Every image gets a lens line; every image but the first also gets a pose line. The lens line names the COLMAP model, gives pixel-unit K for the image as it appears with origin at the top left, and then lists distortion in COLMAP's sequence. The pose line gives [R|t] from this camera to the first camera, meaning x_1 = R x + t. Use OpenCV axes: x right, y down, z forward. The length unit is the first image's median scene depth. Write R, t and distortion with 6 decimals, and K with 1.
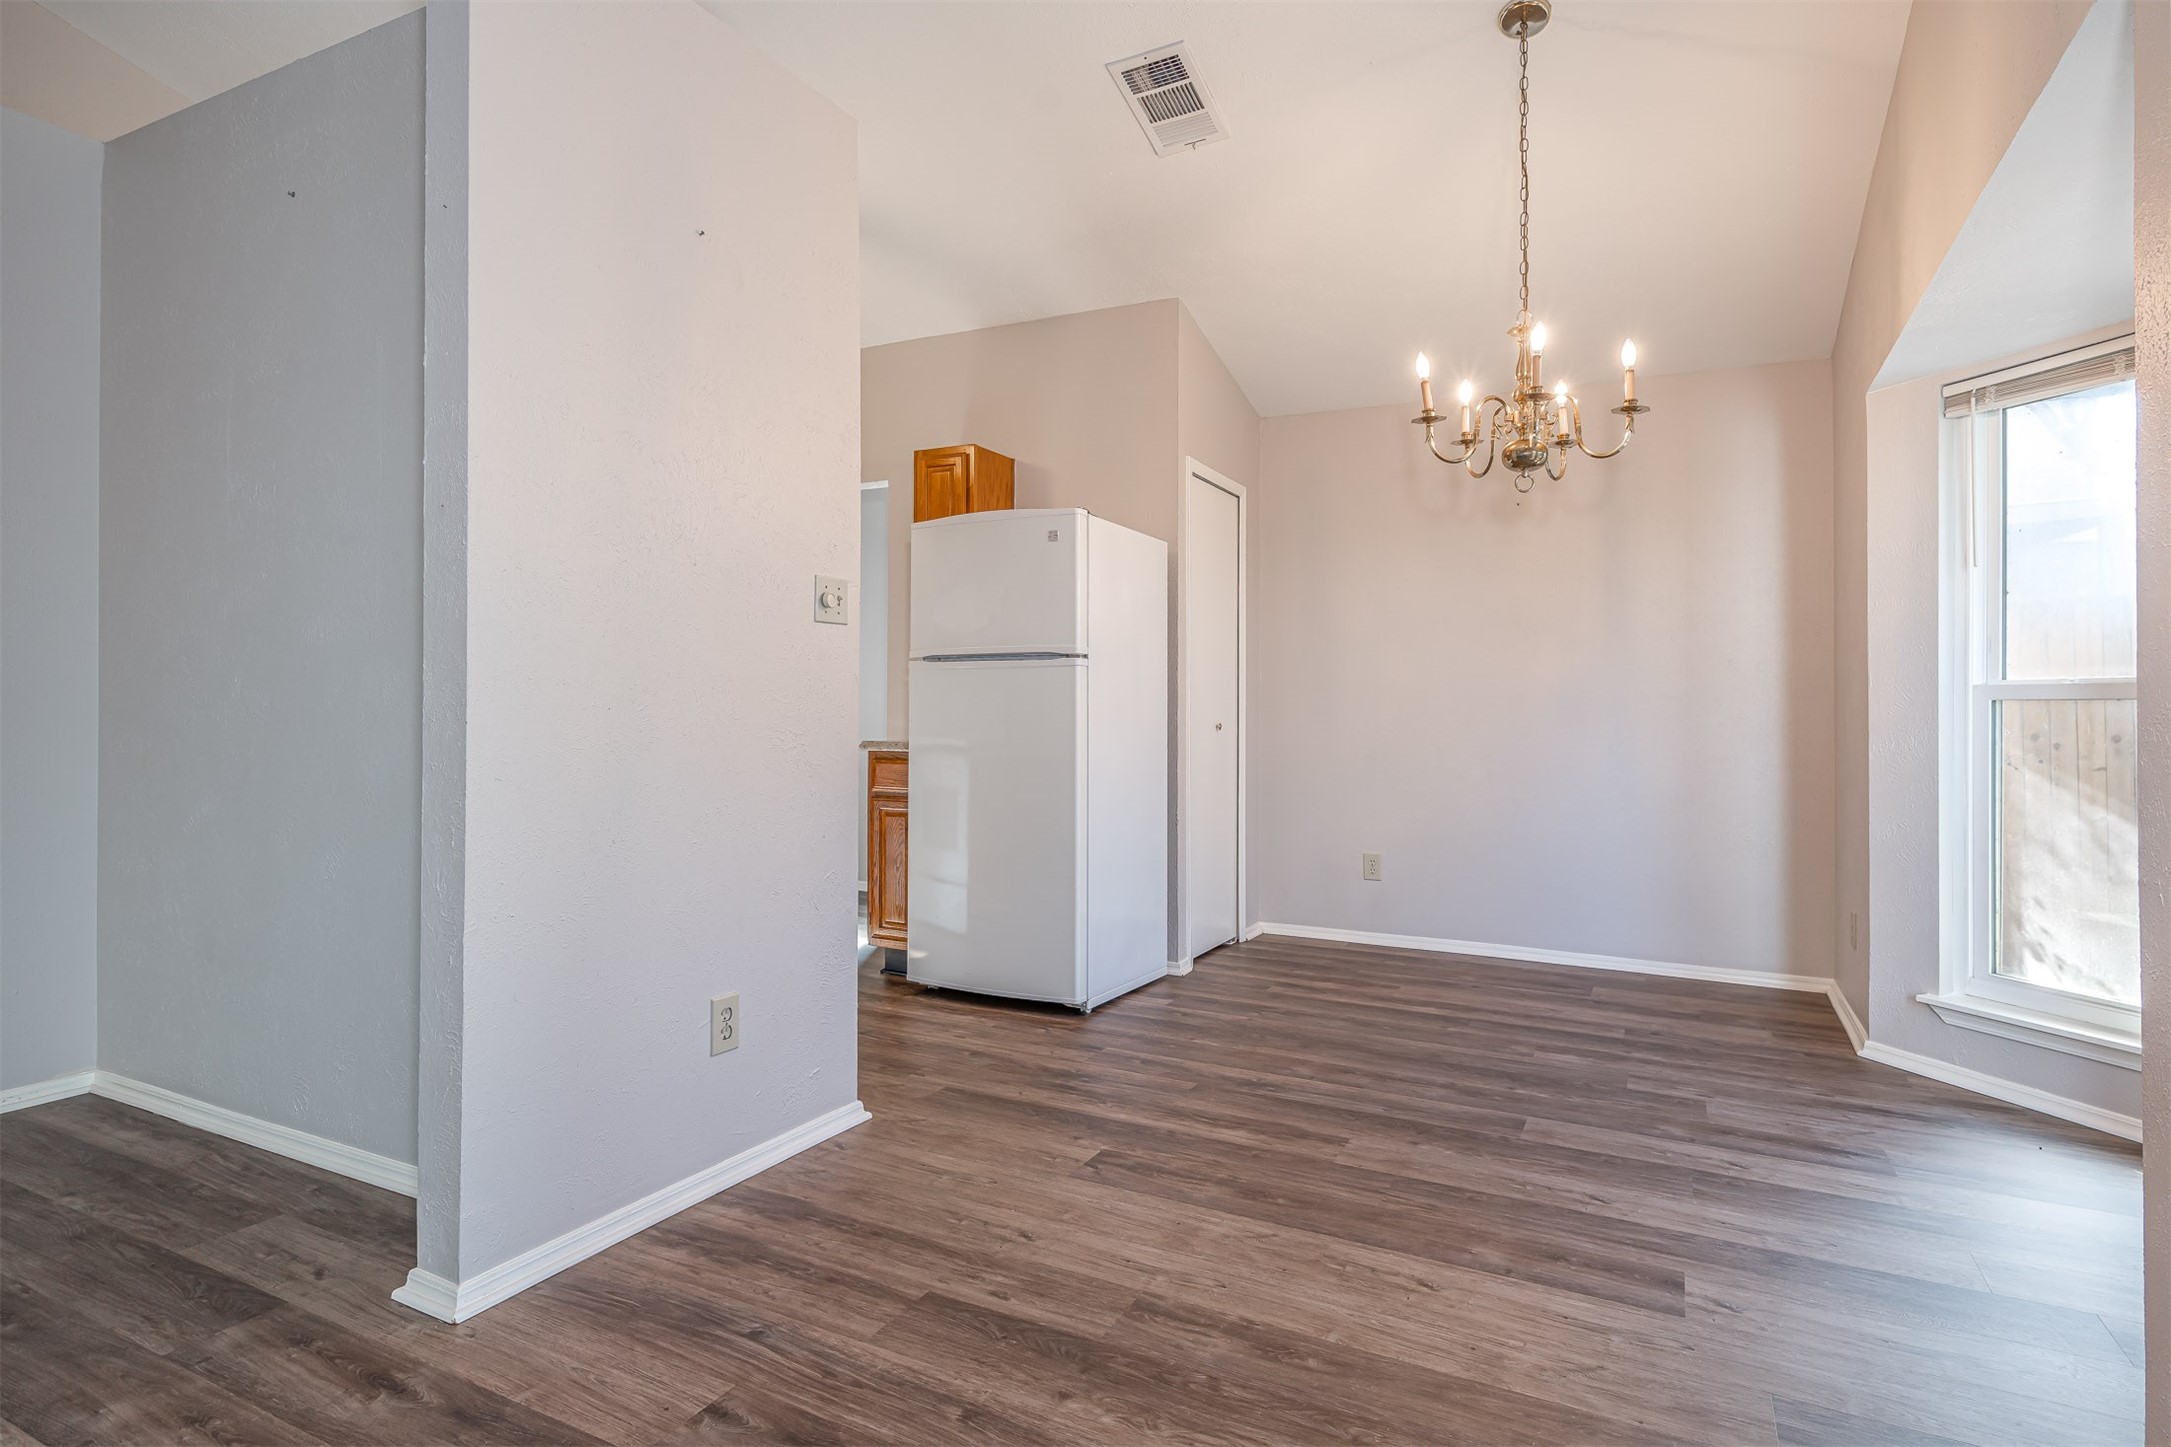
lens RADIAL K [[1120.0, 0, 1090.0], [0, 1120.0, 731.6], [0, 0, 1]] dist [-0.001525, 0.002182]
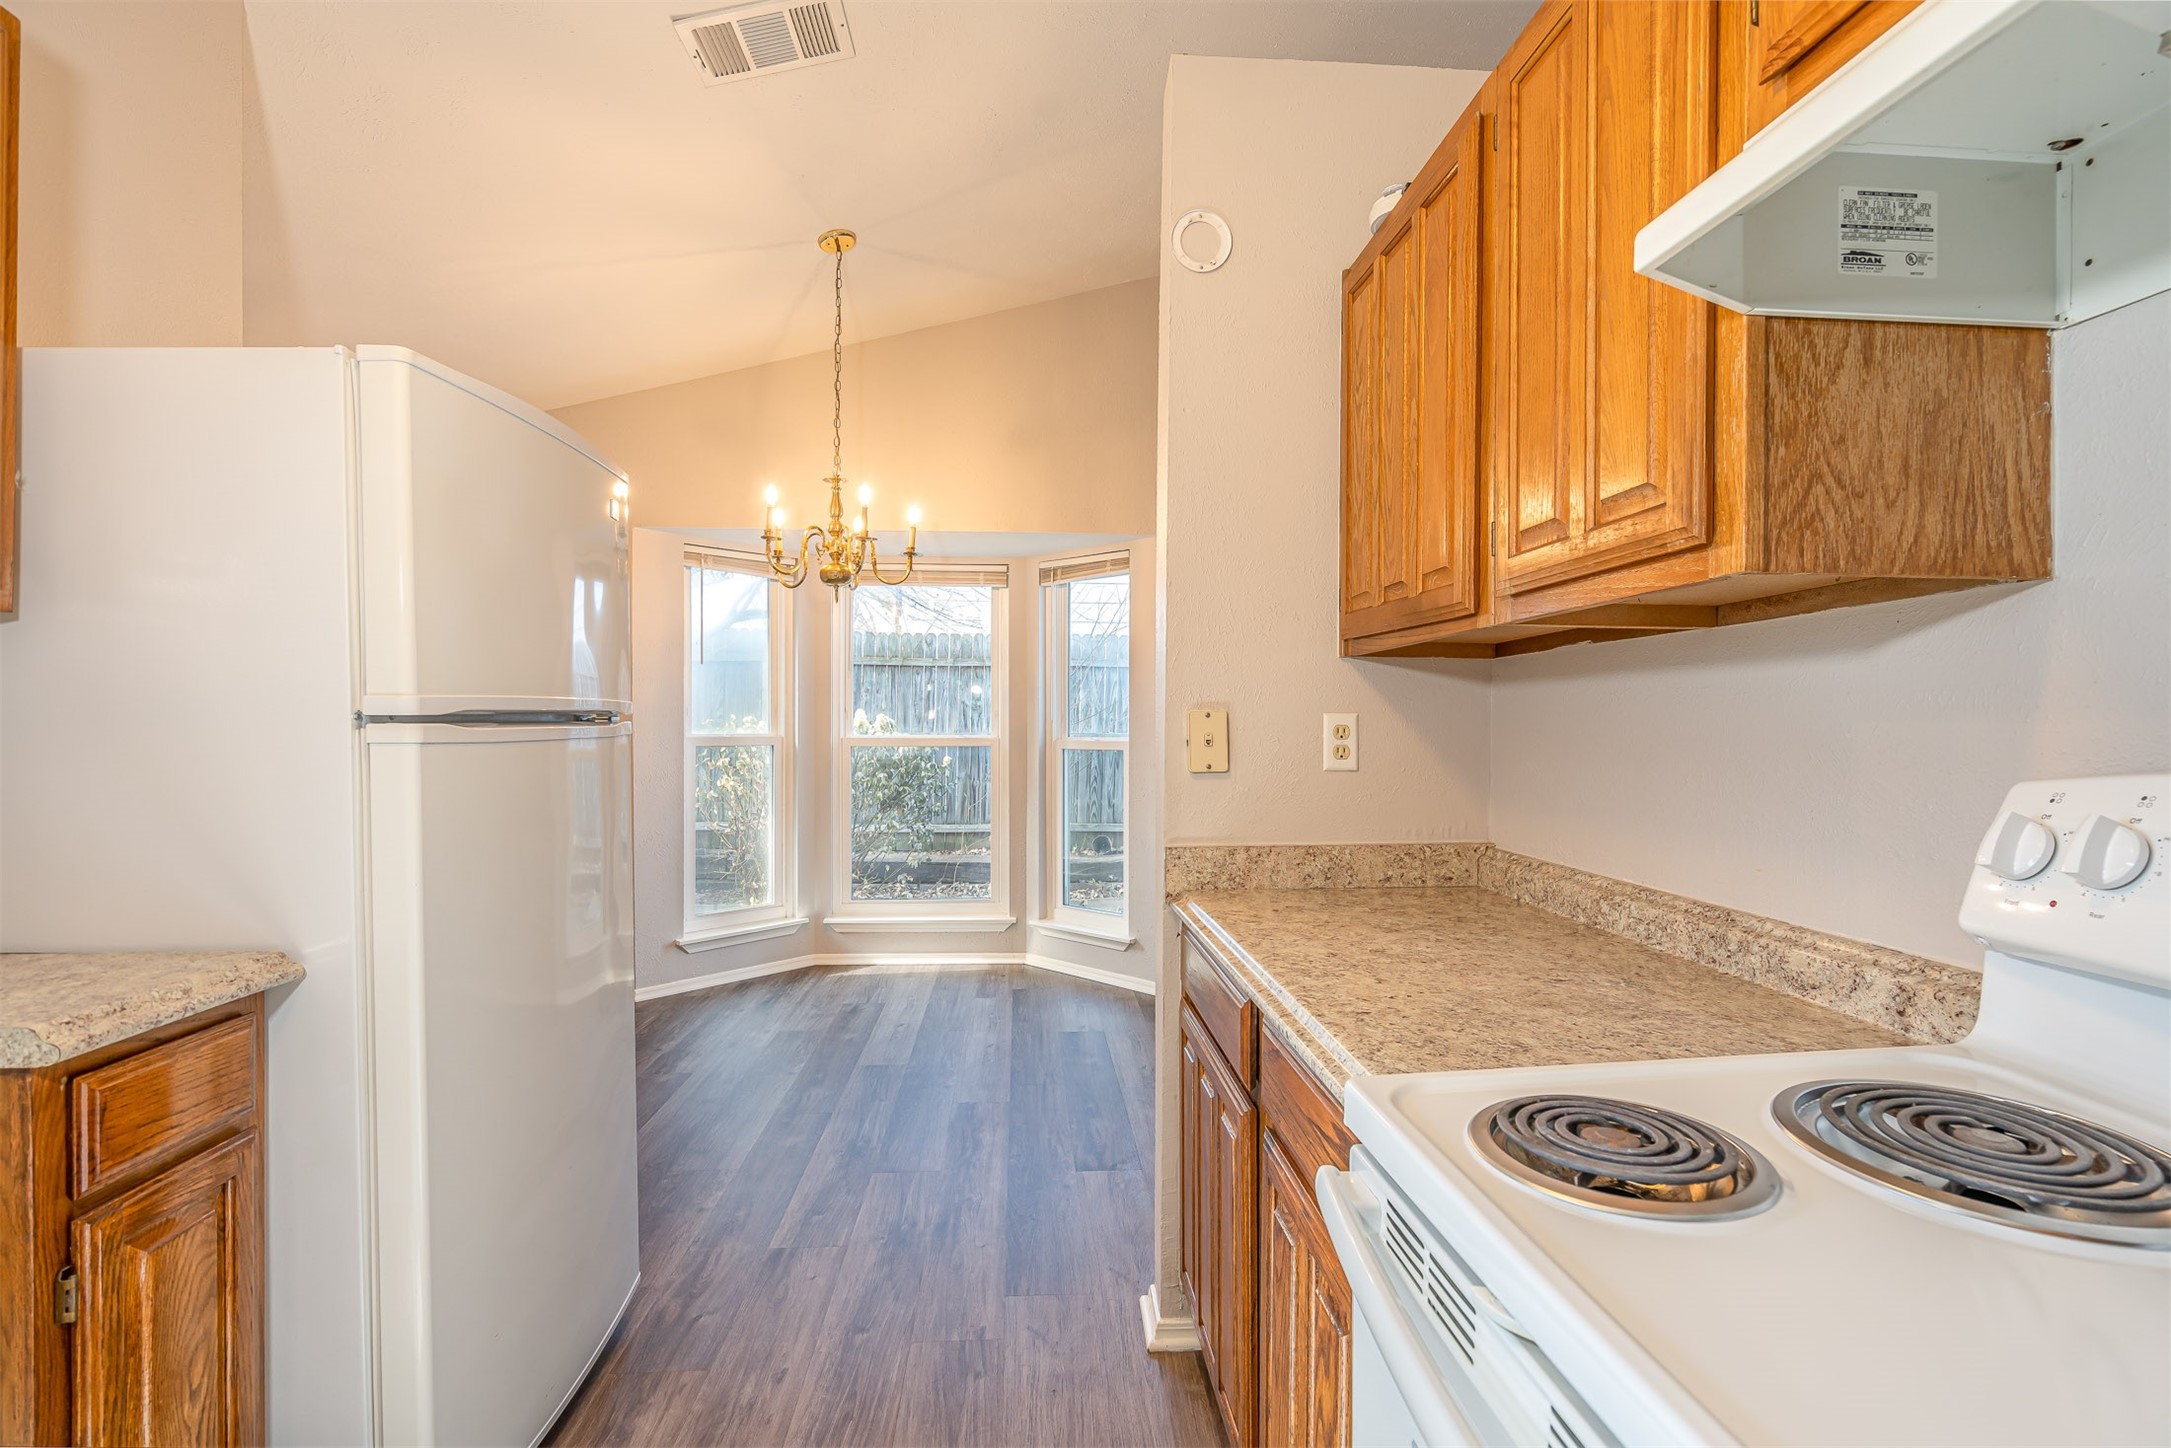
lens RADIAL K [[979.1, 0, 1082.6], [0, 979.1, 723.9], [0, 0, 1]] dist [-0.007732, 0.003169]
pose [[-0.511128, -0.013567, 0.859397, -0.822141], [0.005319, 0.999806, 0.018947, -0.099947], [-0.859488, 0.014255, -0.510957, 1.462056]]
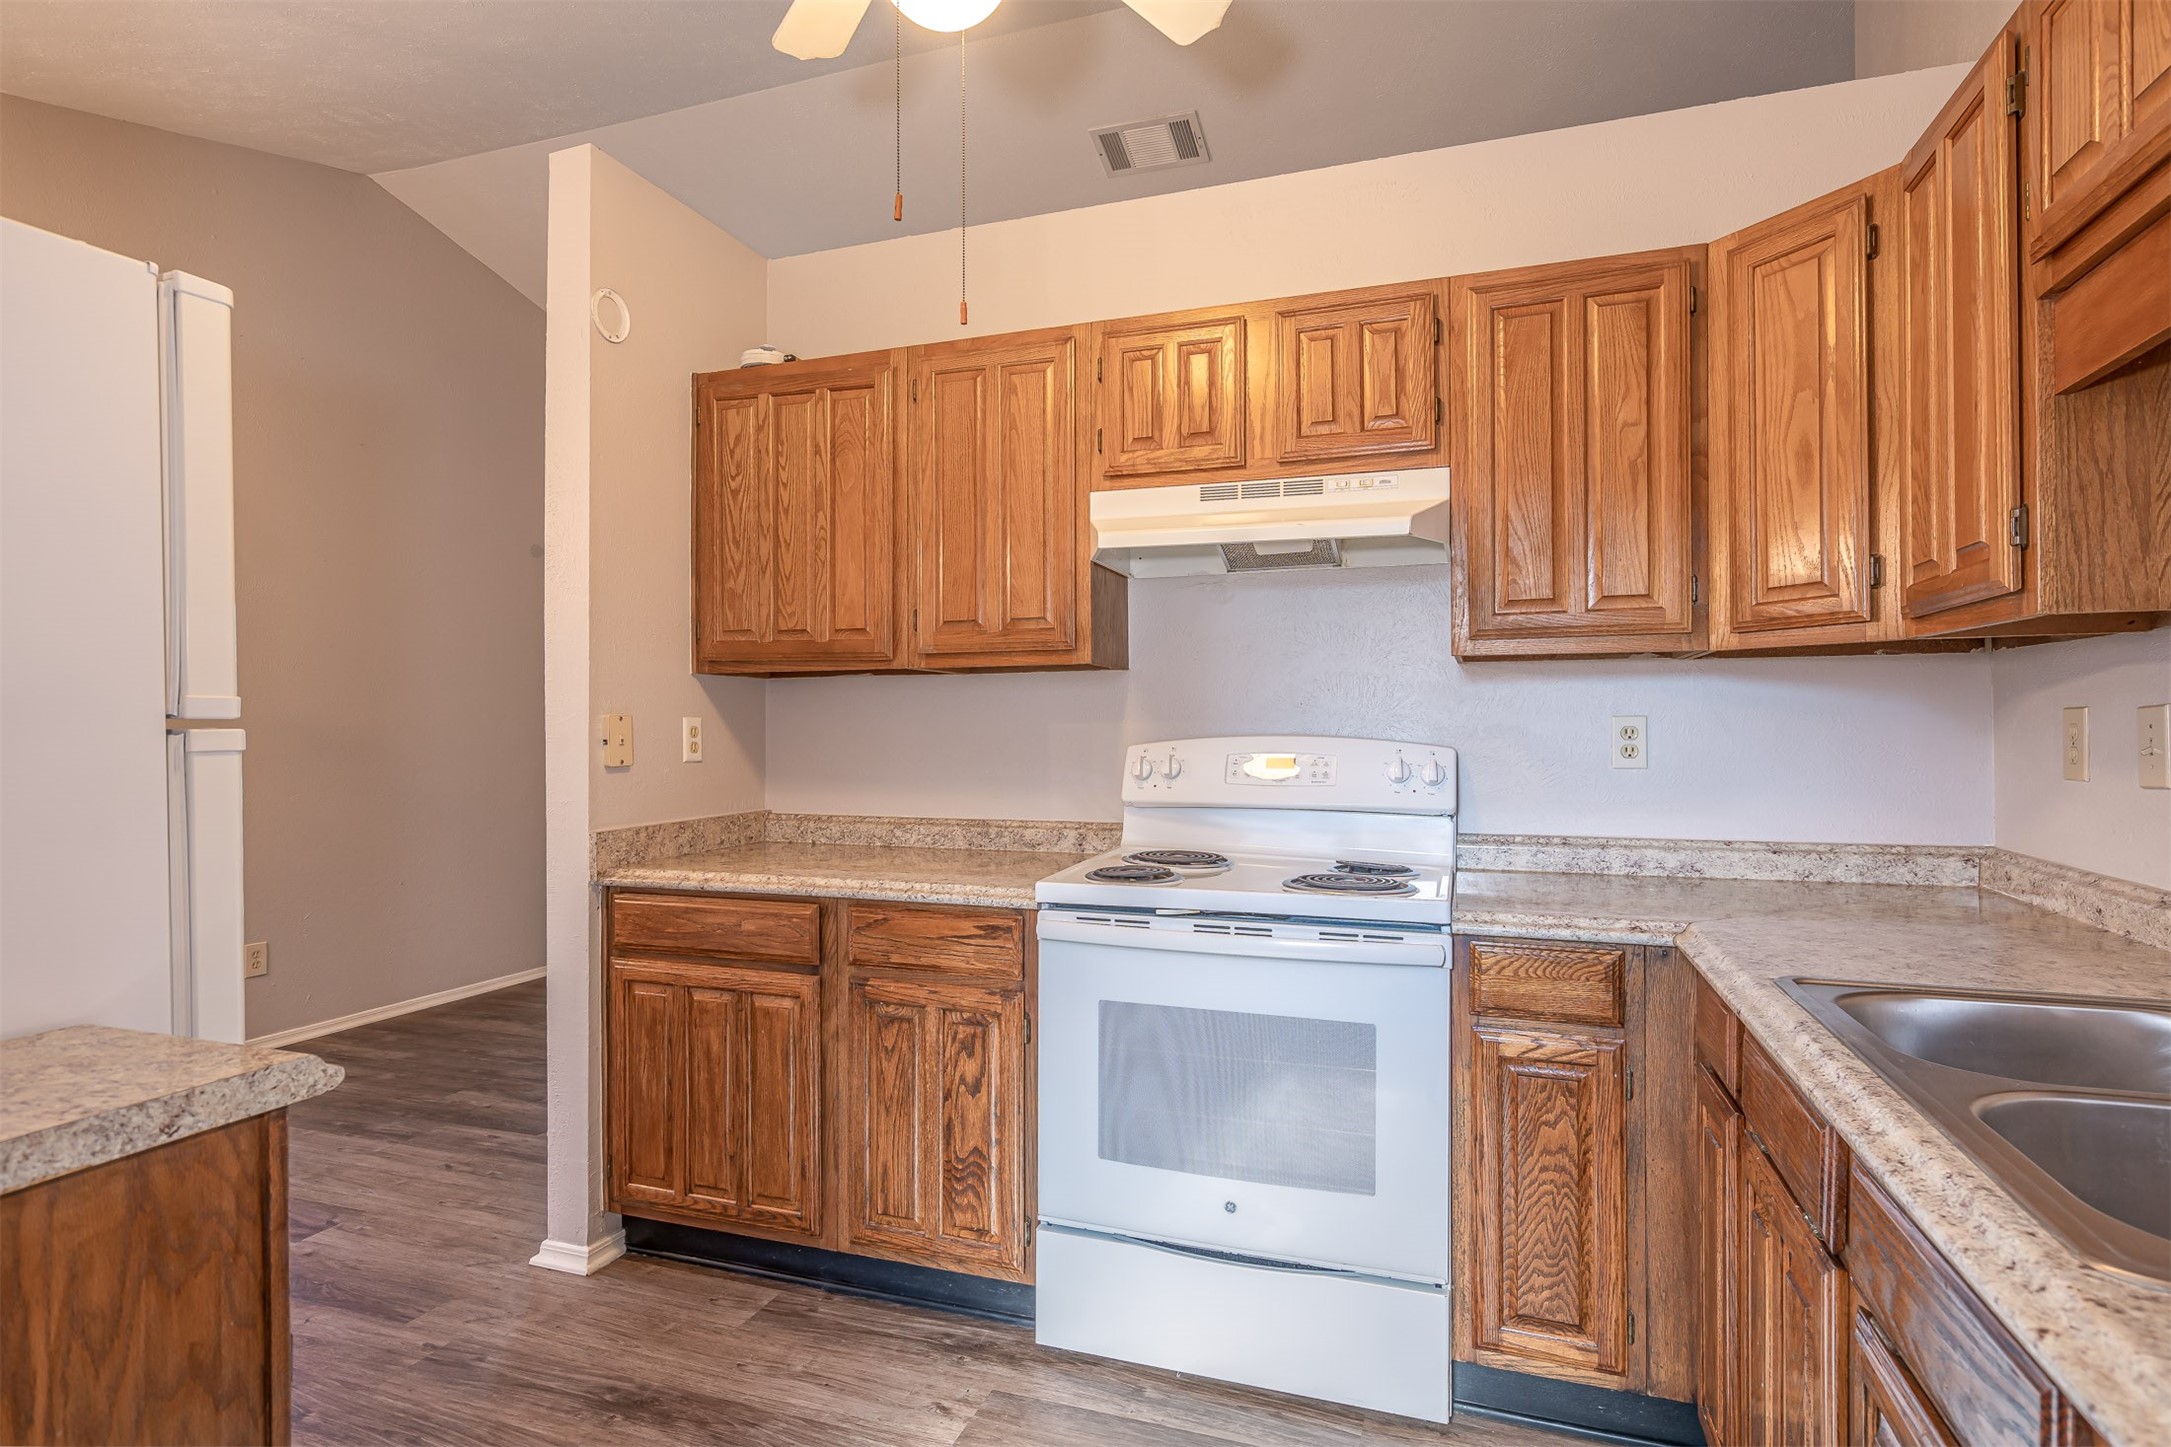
lens RADIAL K [[1120.0, 0, 1081.7], [0, 1120.0, 715.6], [0, 0, 1]] dist [-0.001525, 0.002182]
pose [[-0.991569, -0.011019, -0.129109, -0.532326], [-0.011817, 0.999916, 0.005418, -0.104968], [0.129038, 0.006897, -0.991616, 2.021113]]
